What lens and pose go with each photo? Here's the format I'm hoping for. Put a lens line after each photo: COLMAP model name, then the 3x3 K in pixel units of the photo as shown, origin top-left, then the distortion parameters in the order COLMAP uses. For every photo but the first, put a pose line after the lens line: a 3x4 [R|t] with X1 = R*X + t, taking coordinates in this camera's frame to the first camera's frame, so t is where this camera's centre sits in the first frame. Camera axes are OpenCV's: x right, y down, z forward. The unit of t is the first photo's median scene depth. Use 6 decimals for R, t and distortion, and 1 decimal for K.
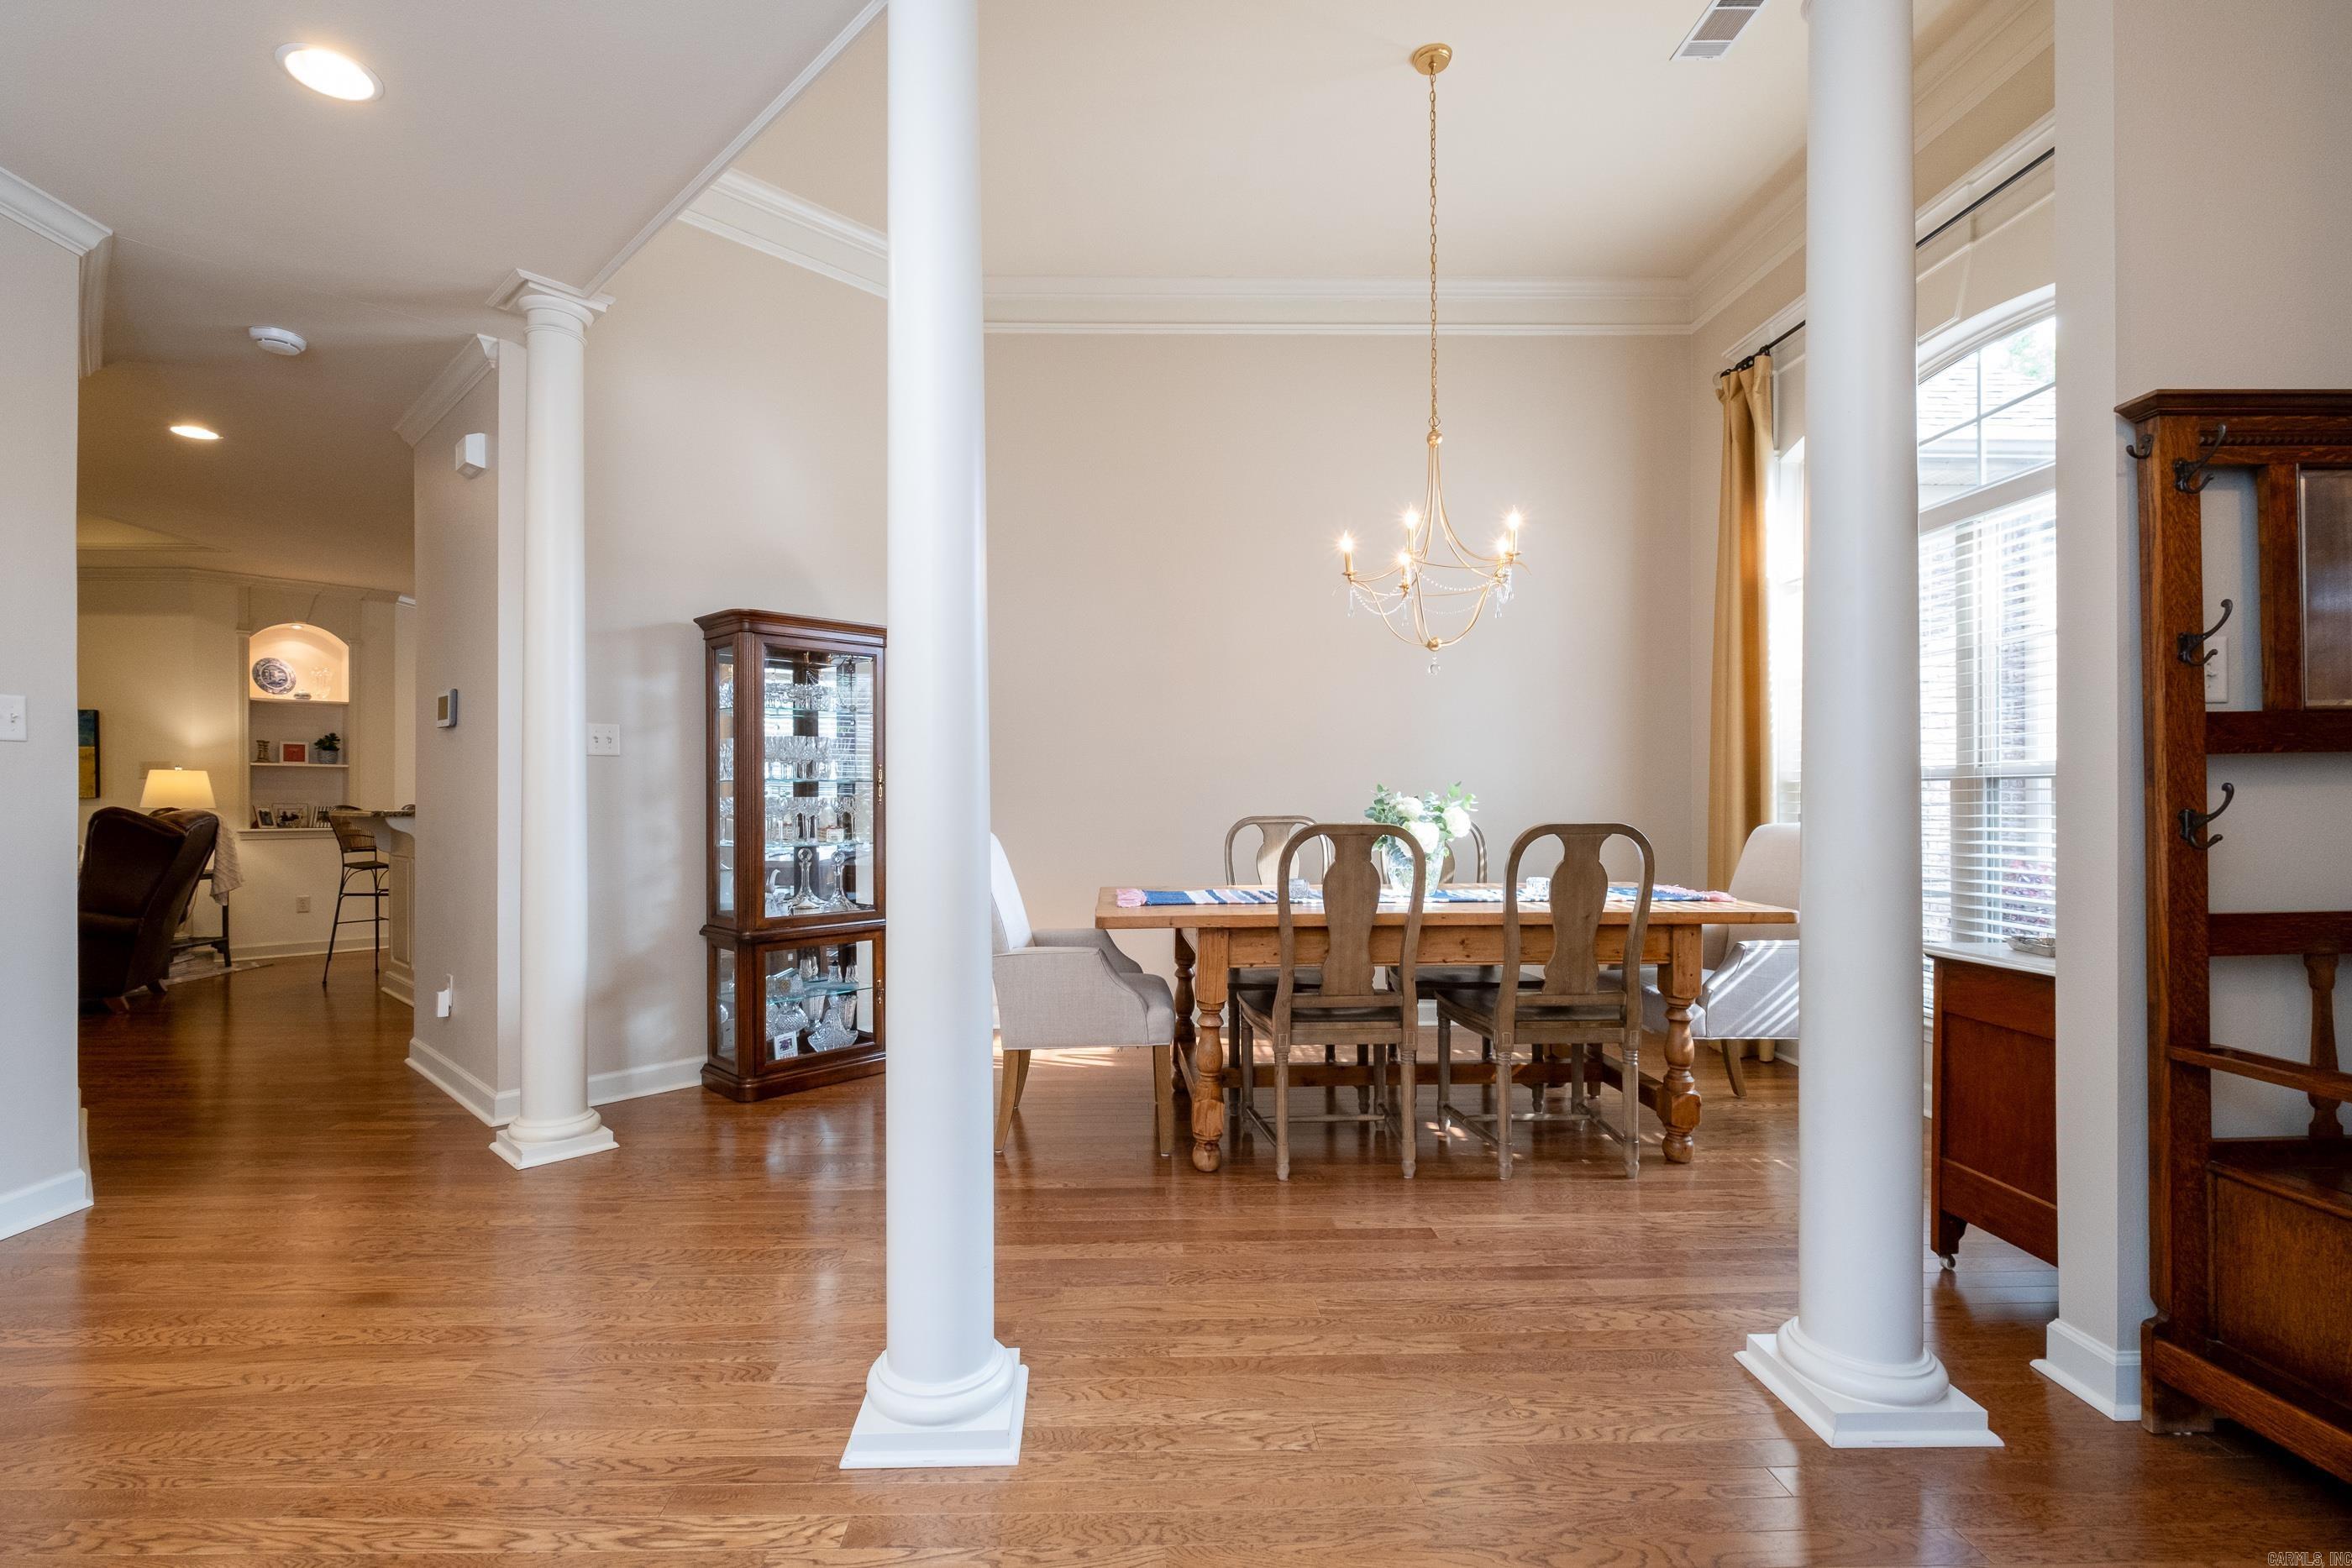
lens RADIAL K [[1049.5, 0, 1110.2], [0, 1049.5, 807.4], [0, 0, 1]] dist [-0.005708, 0.000448]
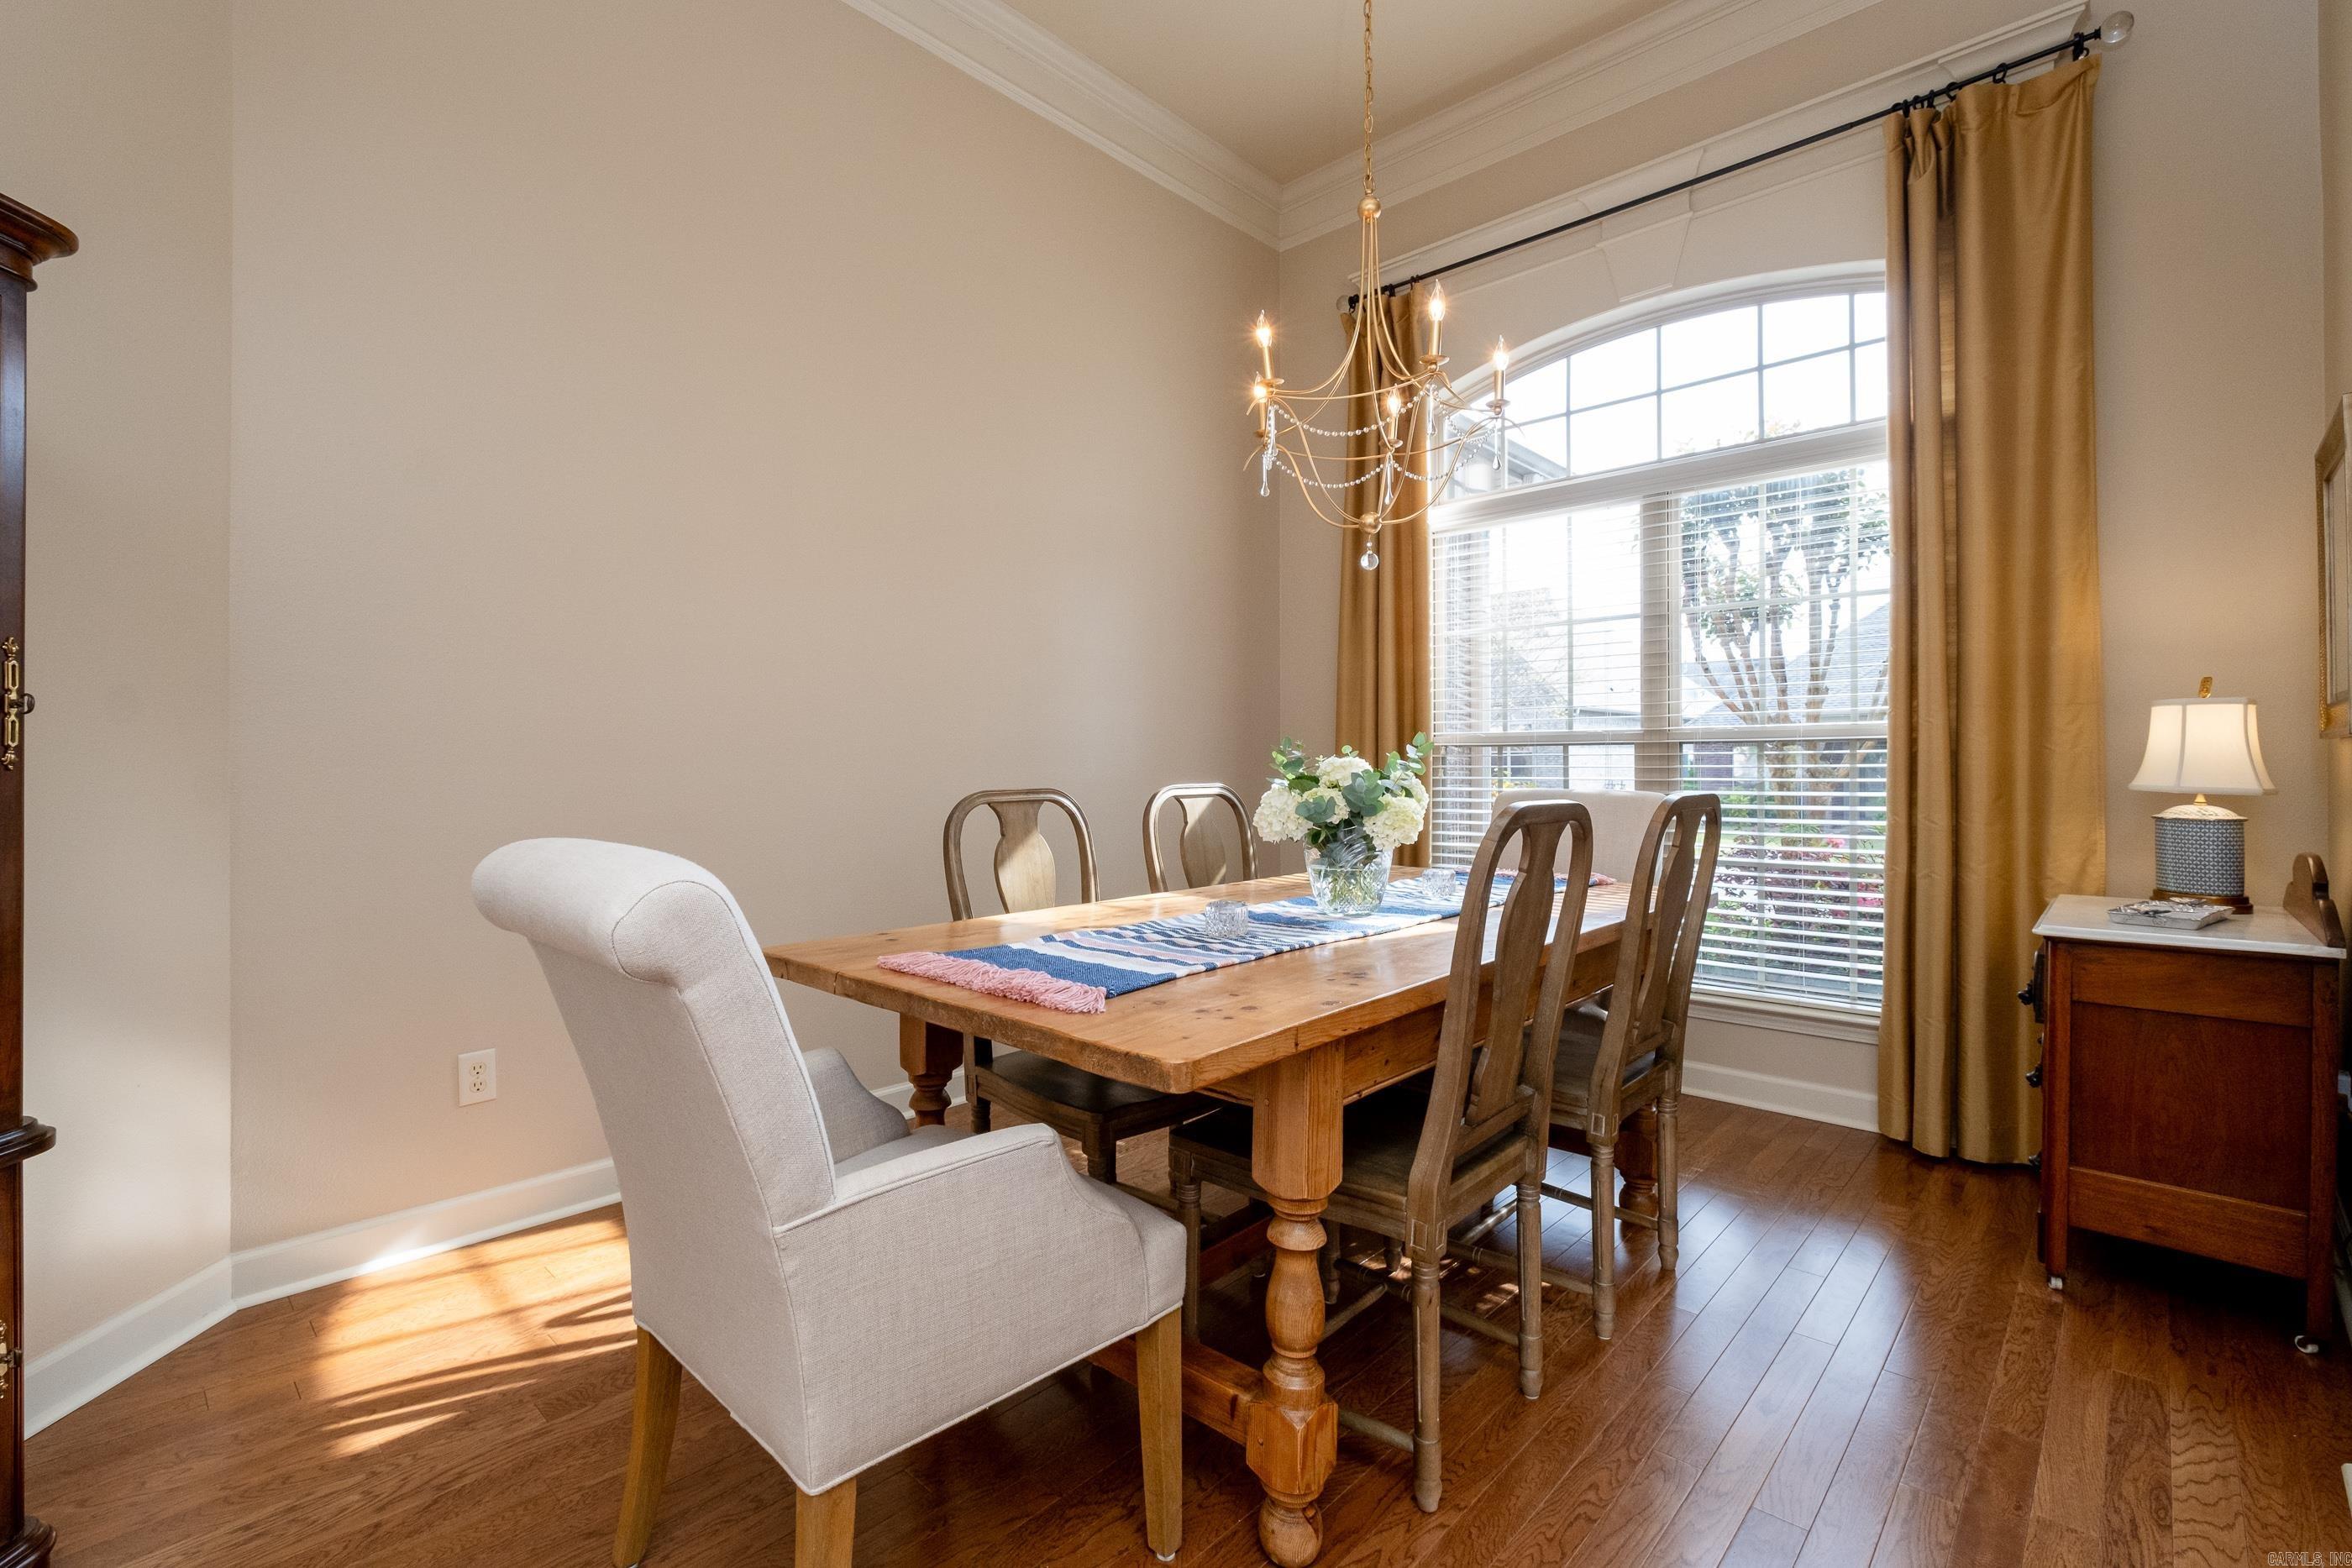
lens RADIAL K [[1049.5, 0, 1154.4], [0, 1049.5, 774.3], [0, 0, 1]] dist [-0.005708, 0.000448]
pose [[0.685400, -0.001708, 0.728165, -0.286560], [0.003616, 0.999993, -0.001059, 0.001679], [-0.728158, 0.003359, 0.685401, 0.734594]]
